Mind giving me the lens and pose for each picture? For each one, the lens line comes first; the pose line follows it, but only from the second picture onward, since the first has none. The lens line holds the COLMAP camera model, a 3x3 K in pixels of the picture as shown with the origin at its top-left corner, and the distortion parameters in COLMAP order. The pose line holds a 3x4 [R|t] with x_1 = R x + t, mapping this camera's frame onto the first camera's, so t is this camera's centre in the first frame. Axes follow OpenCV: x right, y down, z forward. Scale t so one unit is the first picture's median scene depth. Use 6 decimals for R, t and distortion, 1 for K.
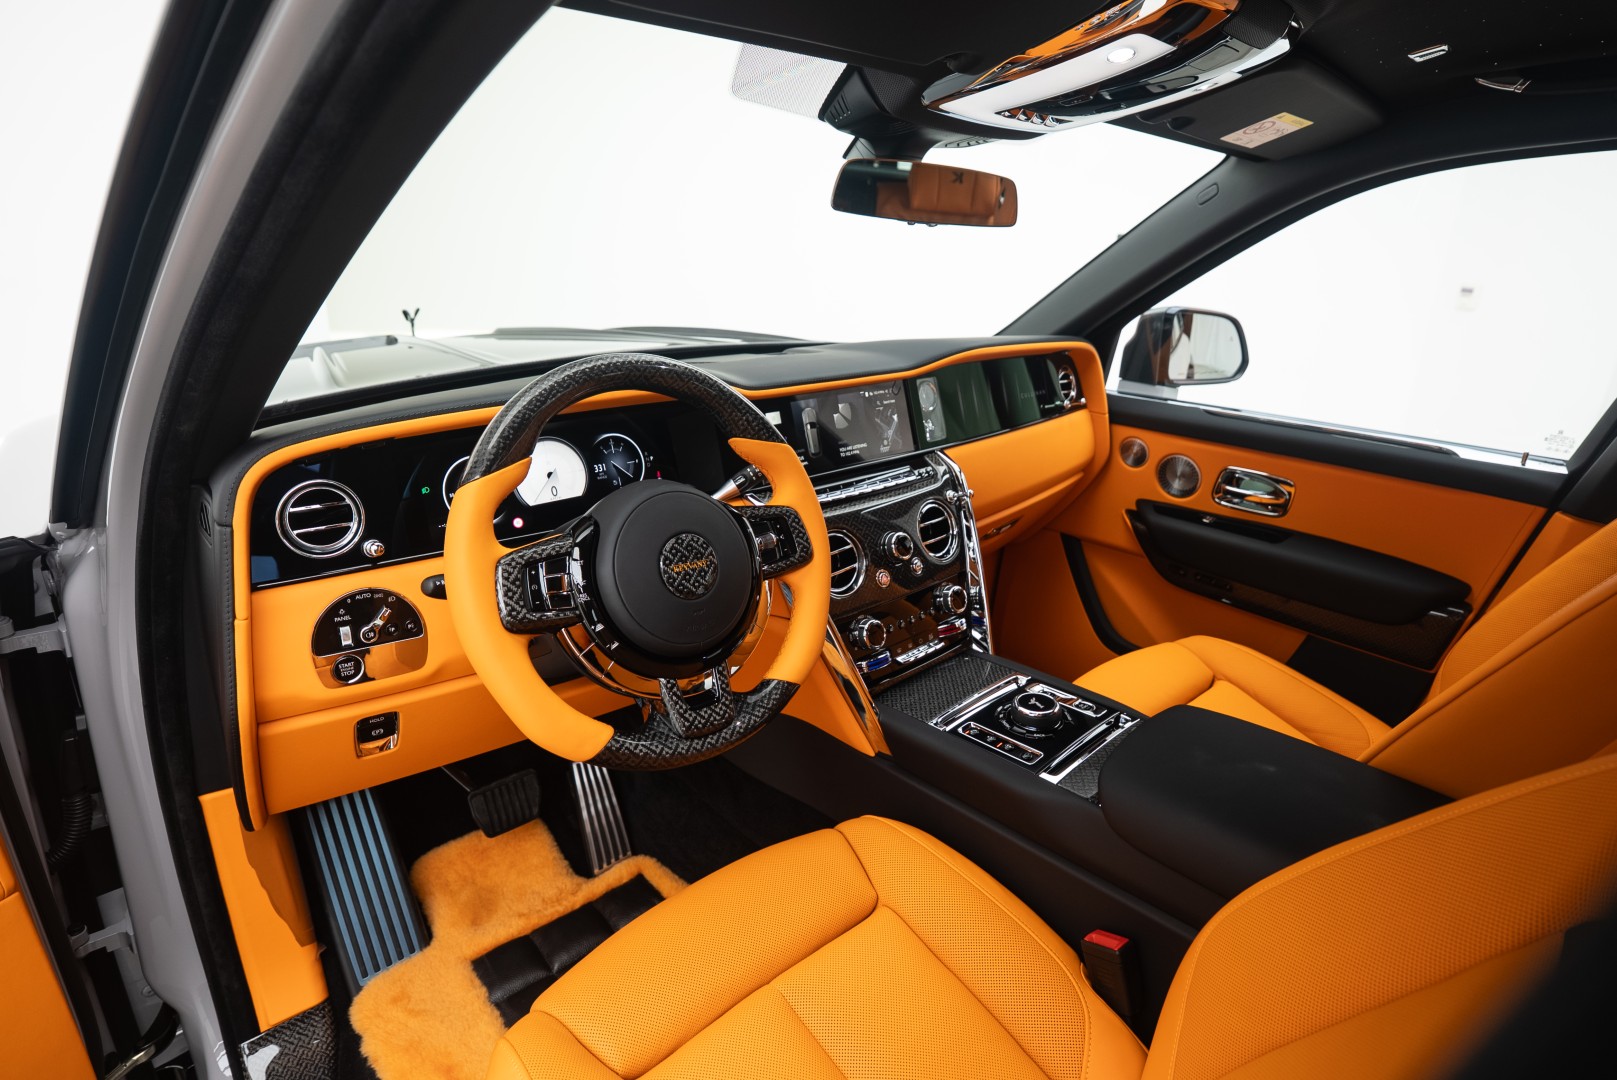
lens RADIAL K [[783.9, 0, 808.5], [0, 783.9, 540.0], [0, 0, 1]] dist [-0.029320, 0.000850]
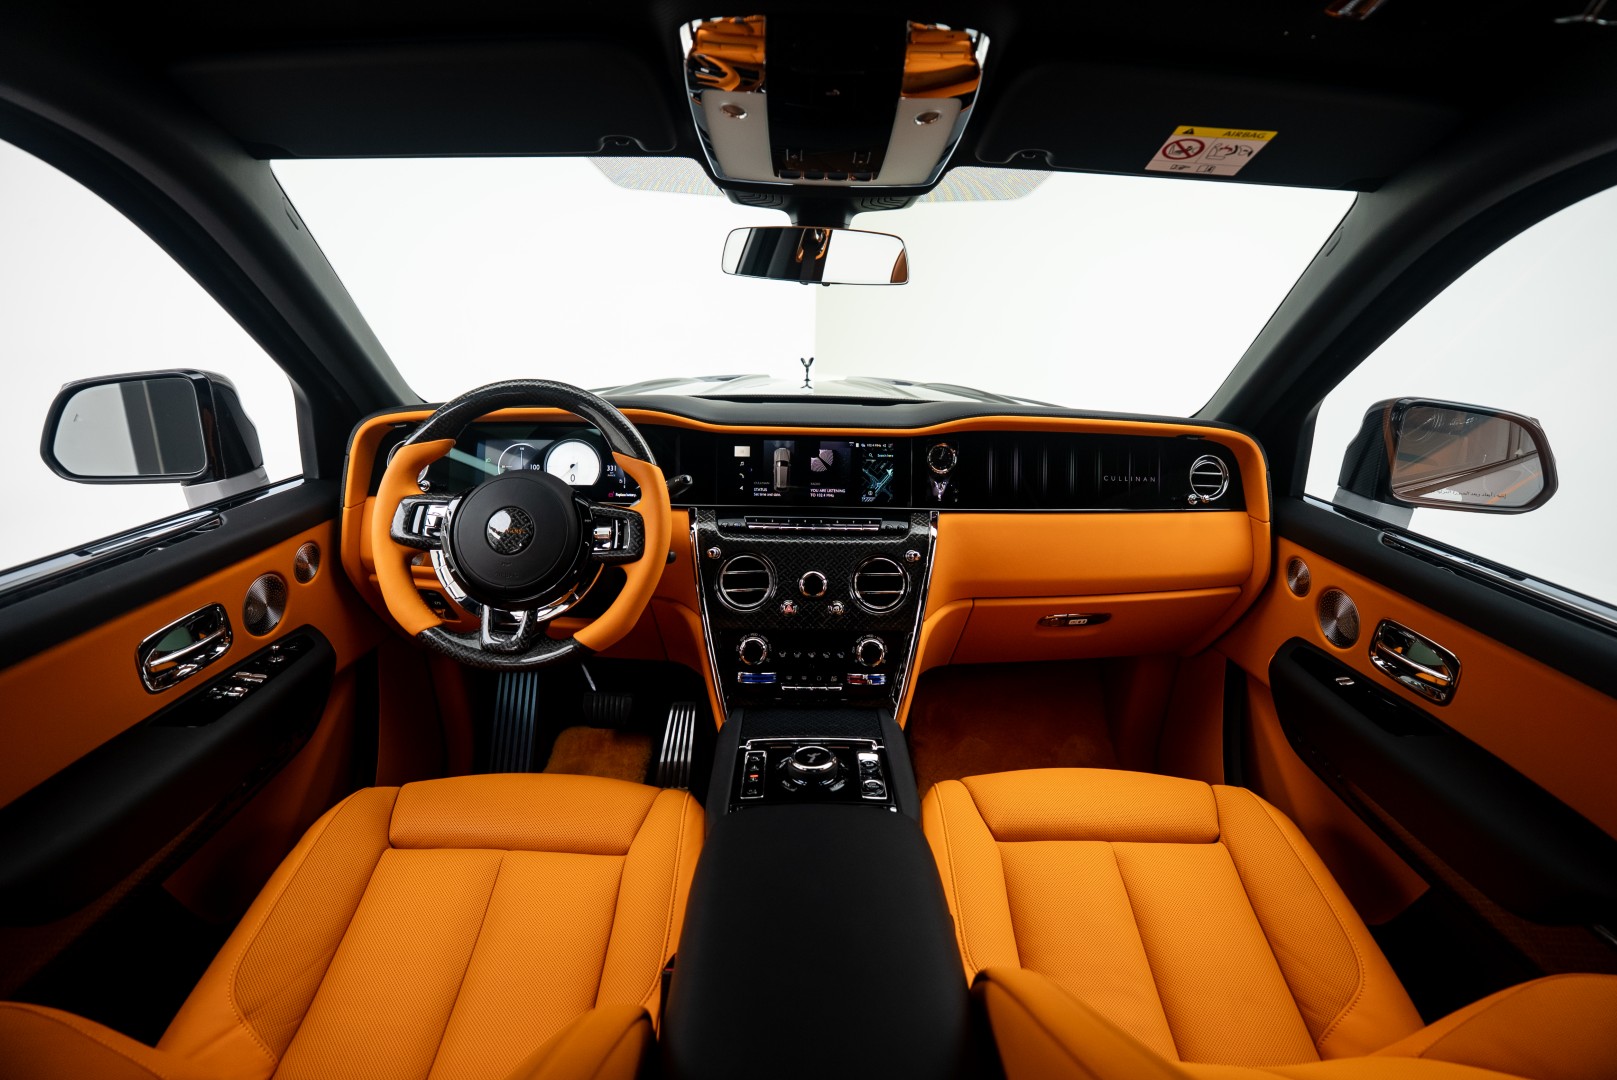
lens RADIAL K [[721.6, 0, 825.5], [0, 721.6, 550.8], [0, 0, 1]] dist [-0.039596, 0.009780]
pose [[0.775242, 0.207688, -0.596544, 0.641122], [-0.235326, 0.971377, 0.032368, -0.065789], [0.586192, 0.115289, 0.801927, 0.196141]]
